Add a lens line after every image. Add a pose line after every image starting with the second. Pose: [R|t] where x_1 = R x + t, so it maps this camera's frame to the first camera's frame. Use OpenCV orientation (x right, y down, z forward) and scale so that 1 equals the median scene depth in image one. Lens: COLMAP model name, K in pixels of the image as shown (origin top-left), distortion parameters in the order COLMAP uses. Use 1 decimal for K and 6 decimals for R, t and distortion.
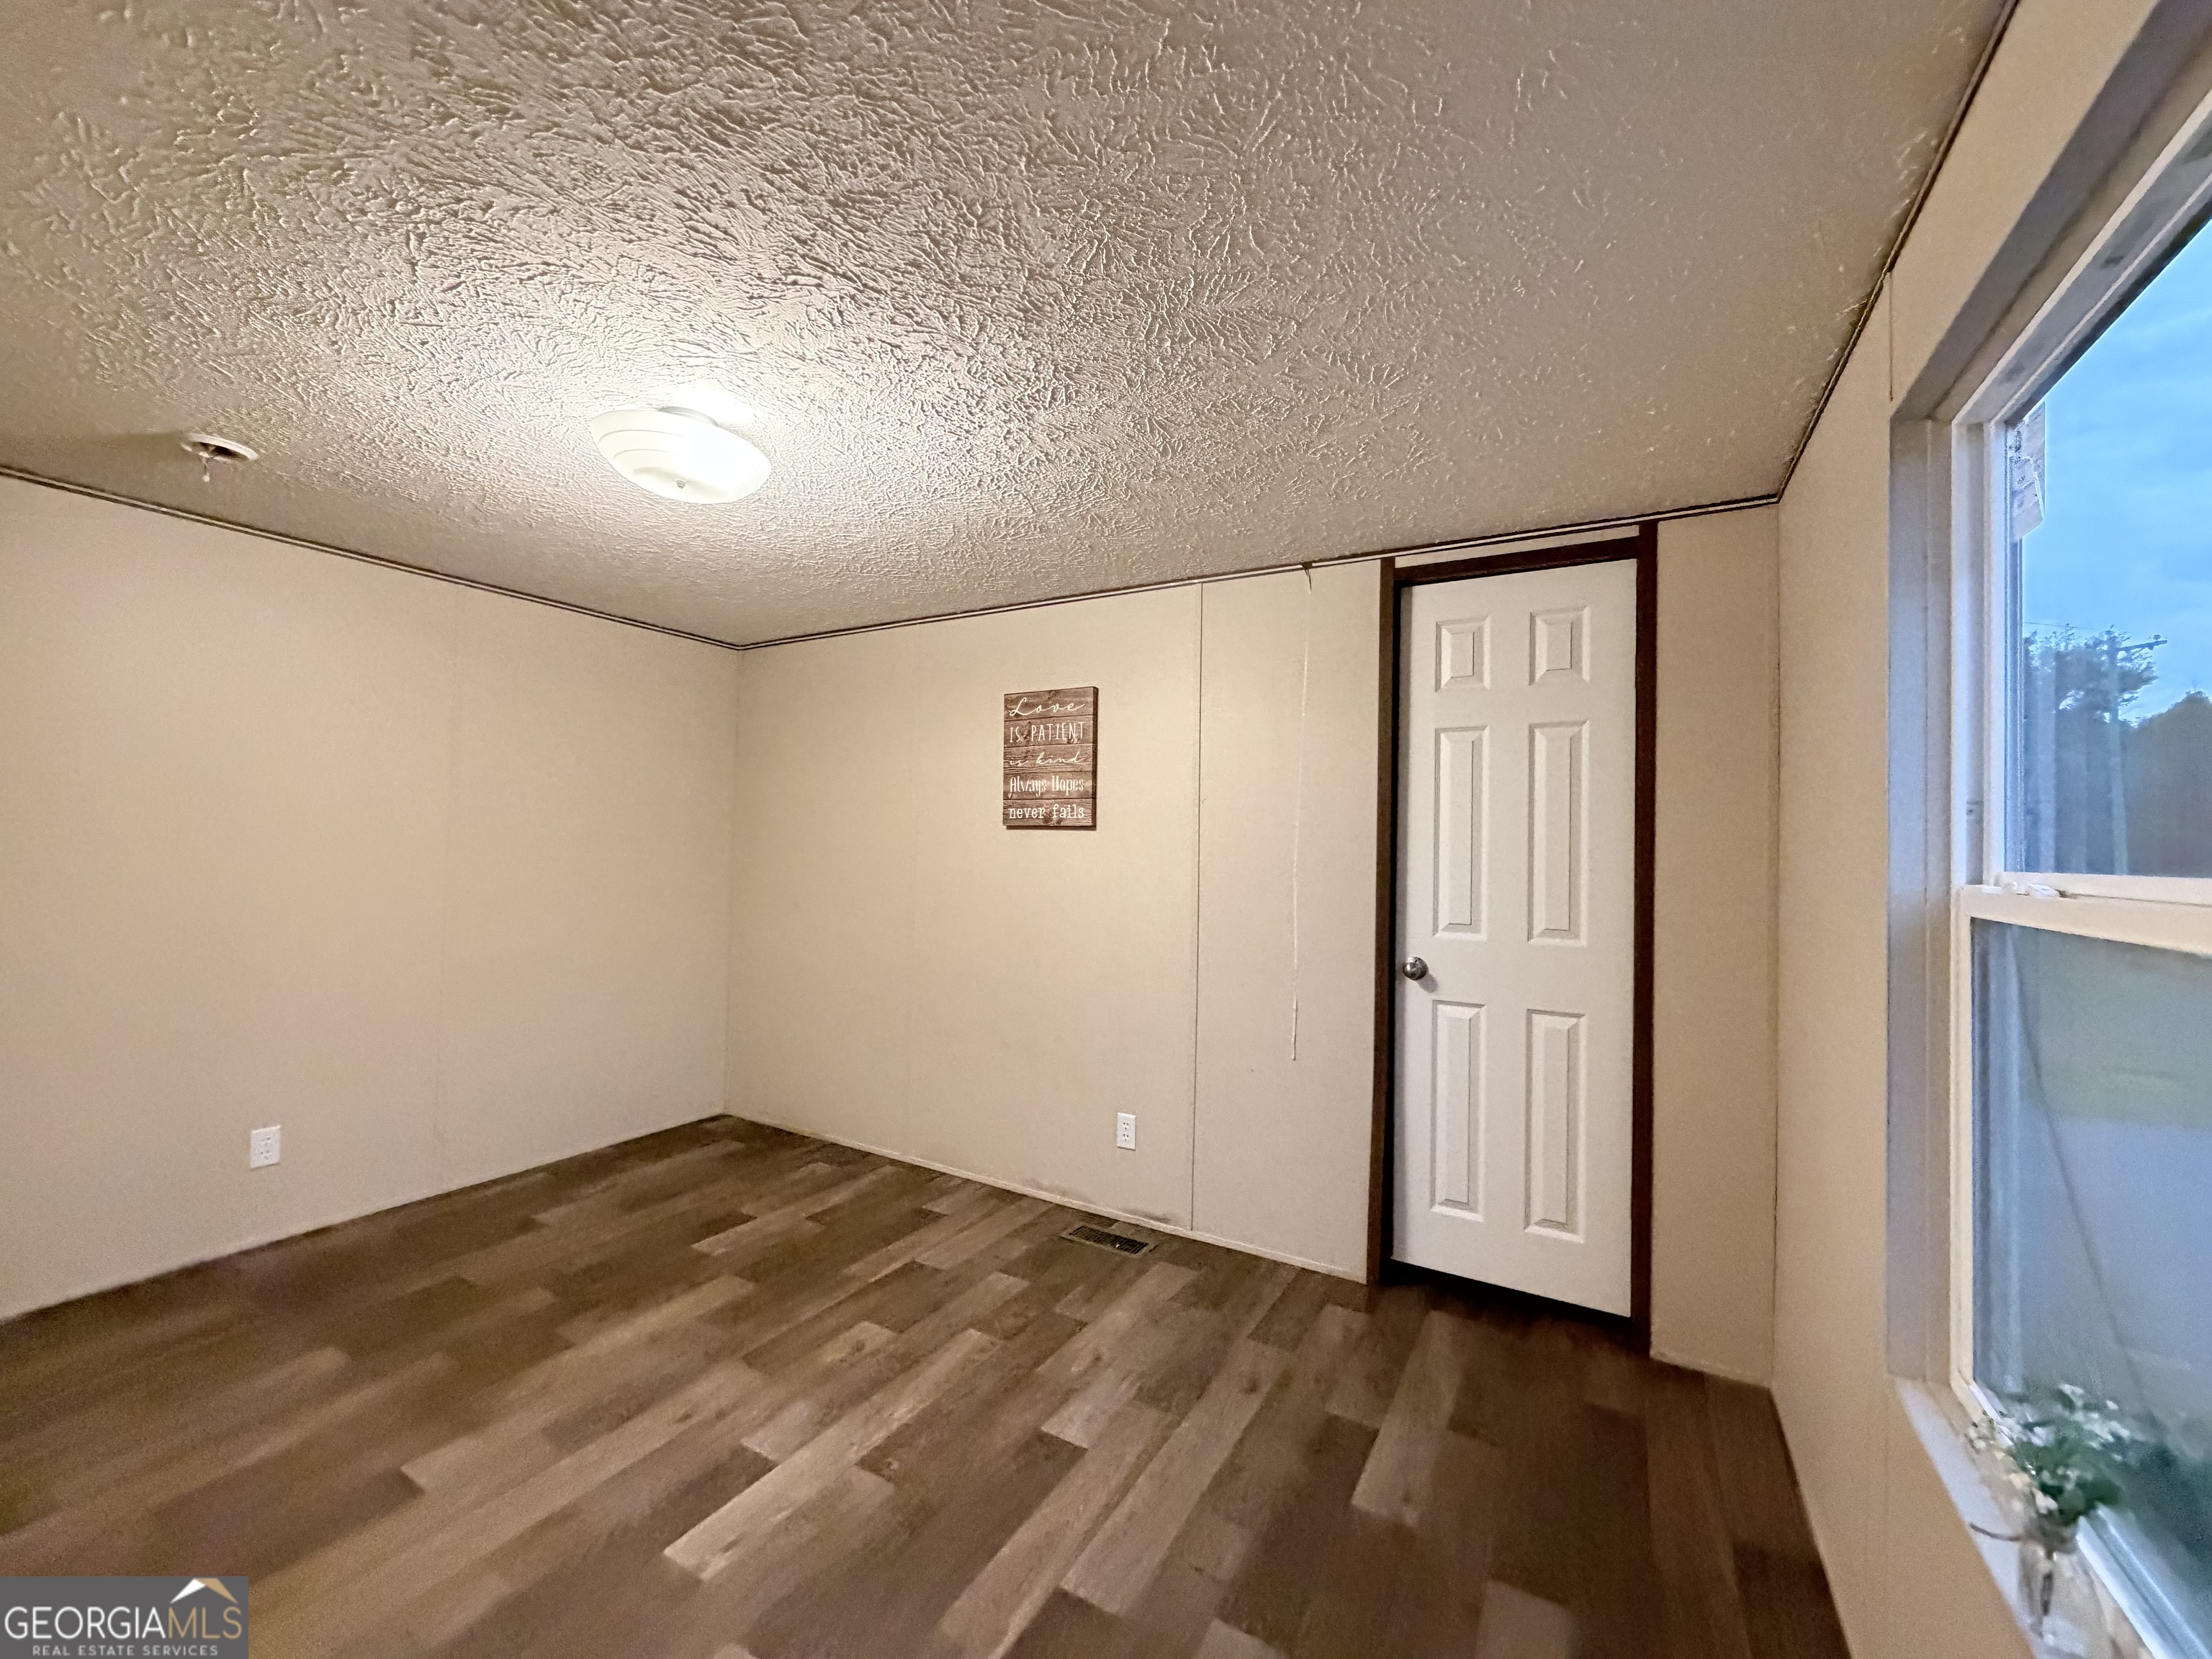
lens RADIAL K [[886.8, 0, 1094.6], [0, 886.8, 828.9], [0, 0, 1]] dist [0.006653, -0.000401]
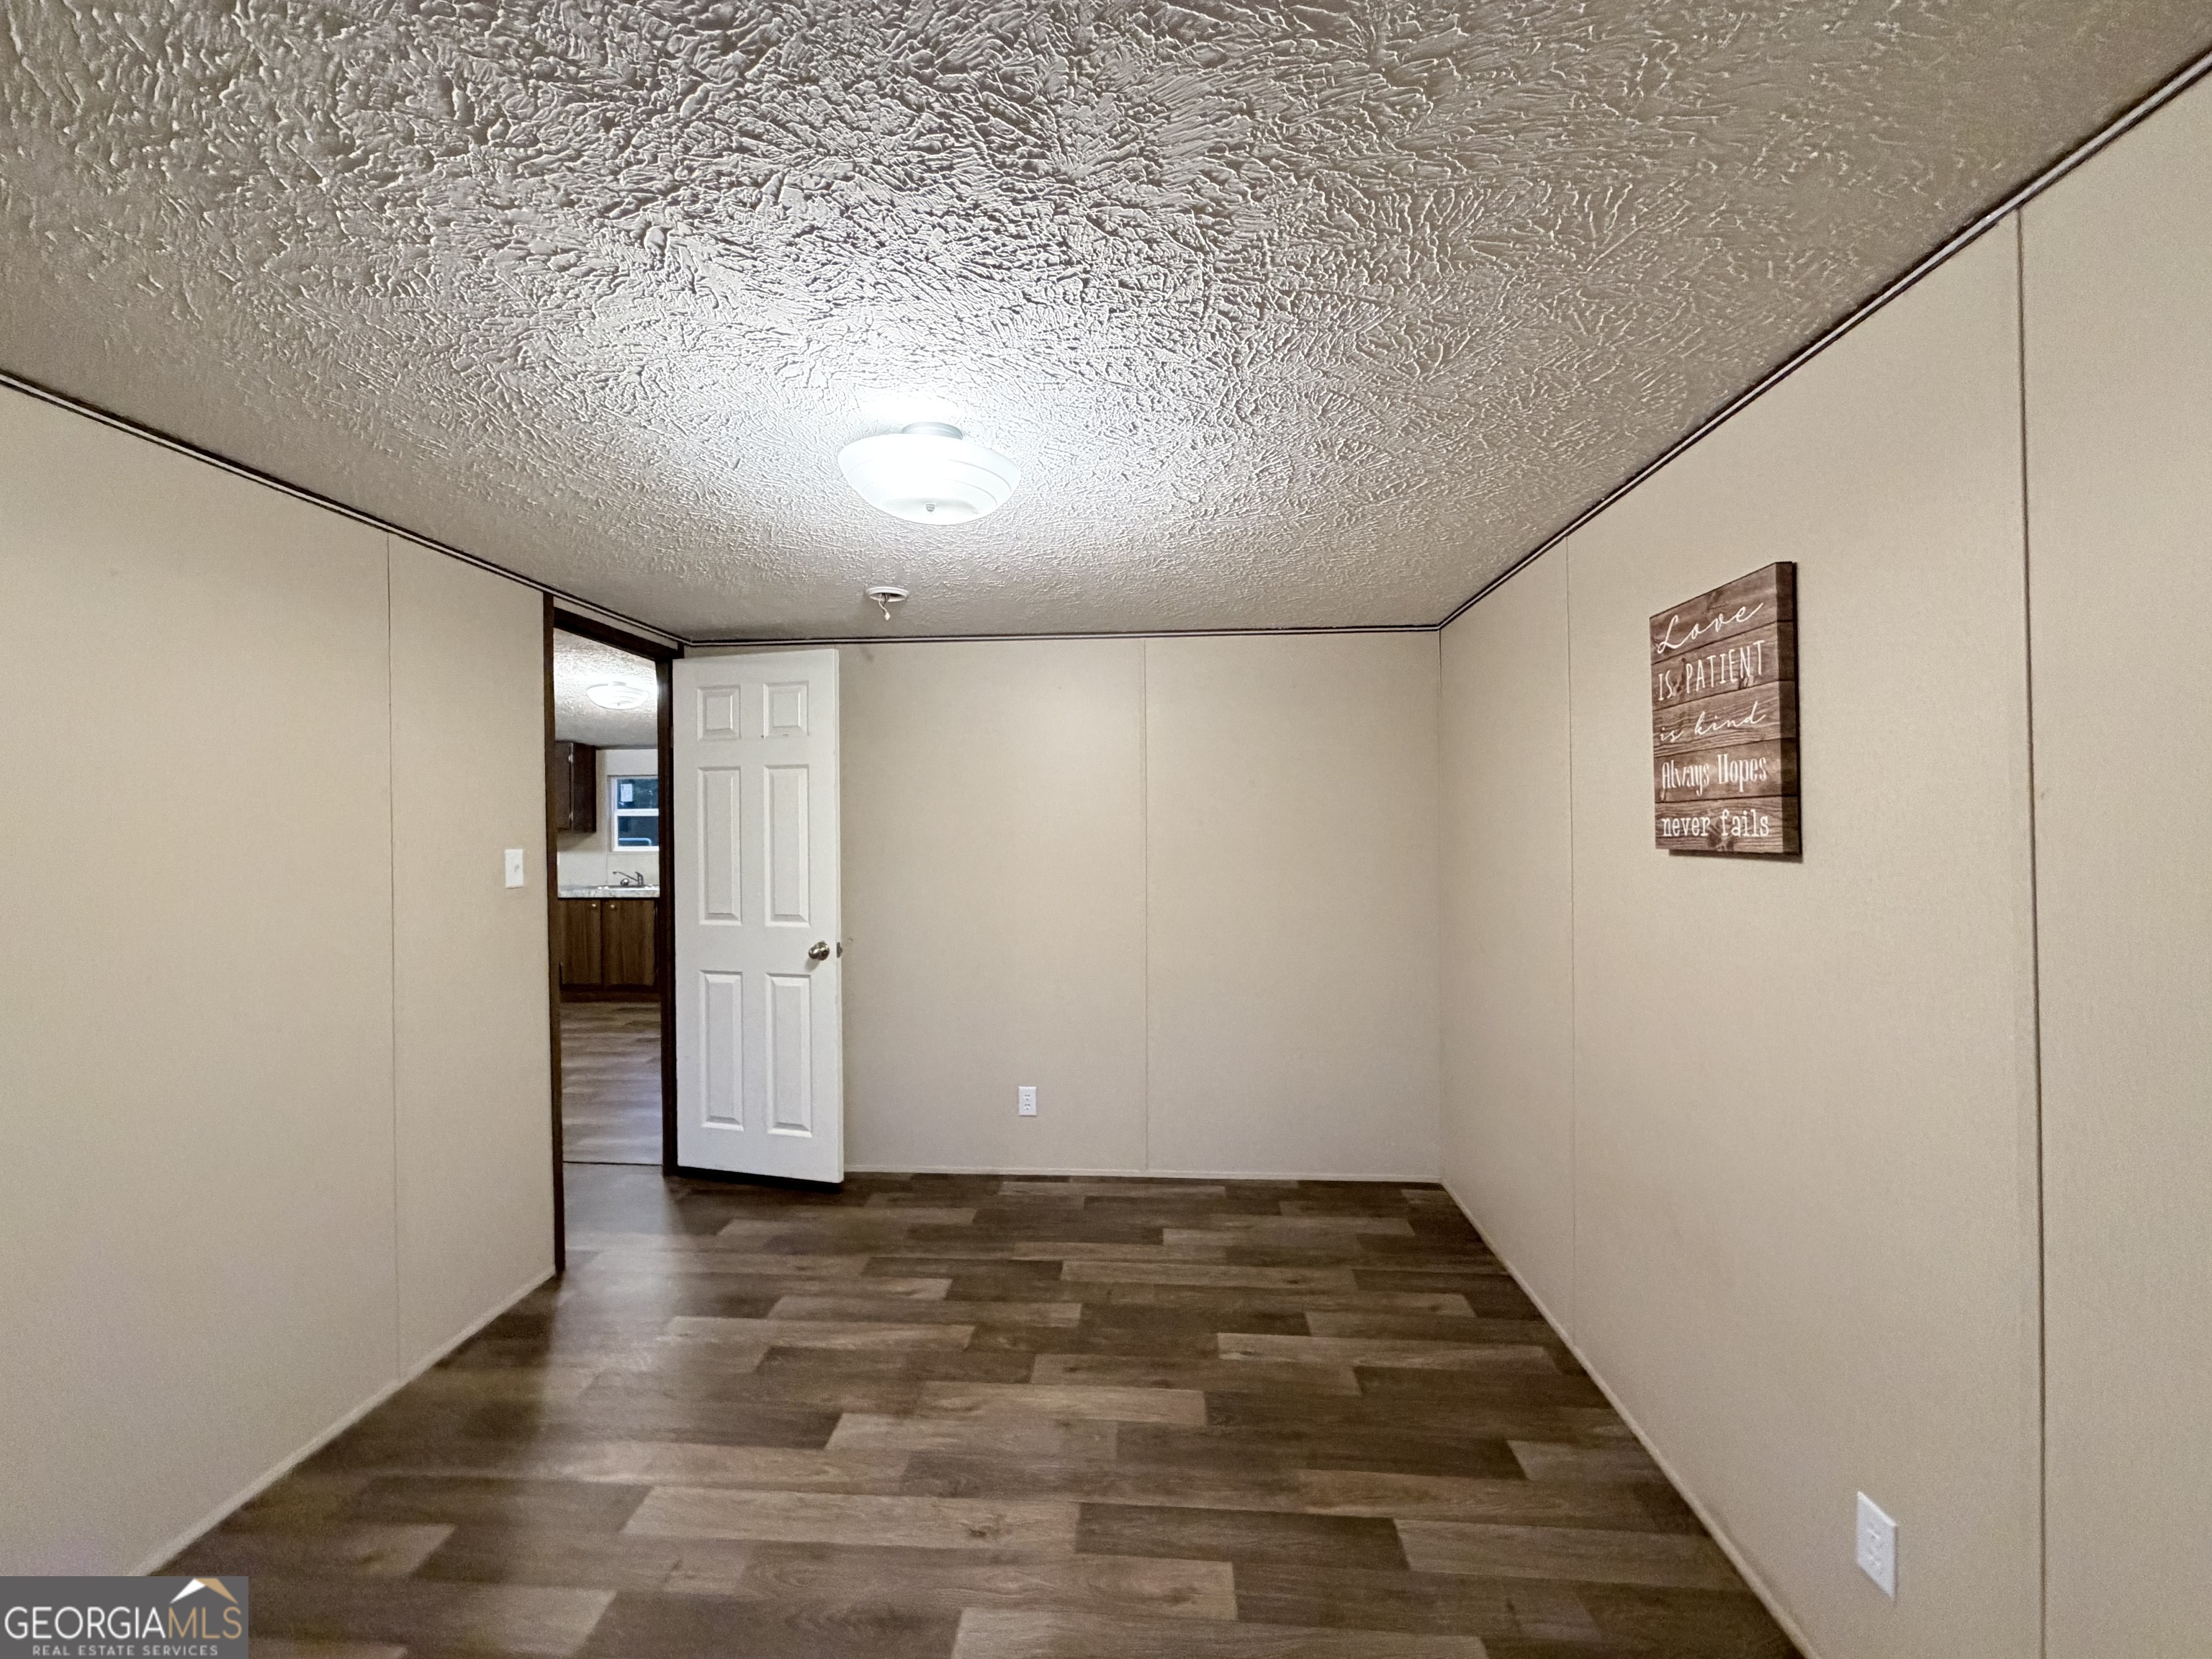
lens RADIAL K [[886.8, 0, 1105.0], [0, 886.8, 828.5], [0, 0, 1]] dist [0.006653, -0.000401]
pose [[0.447906, -0.024150, -0.893754, 0.258543], [0.035616, 0.999324, -0.009153, -0.024963], [0.893371, -0.027732, 0.448463, 0.447215]]
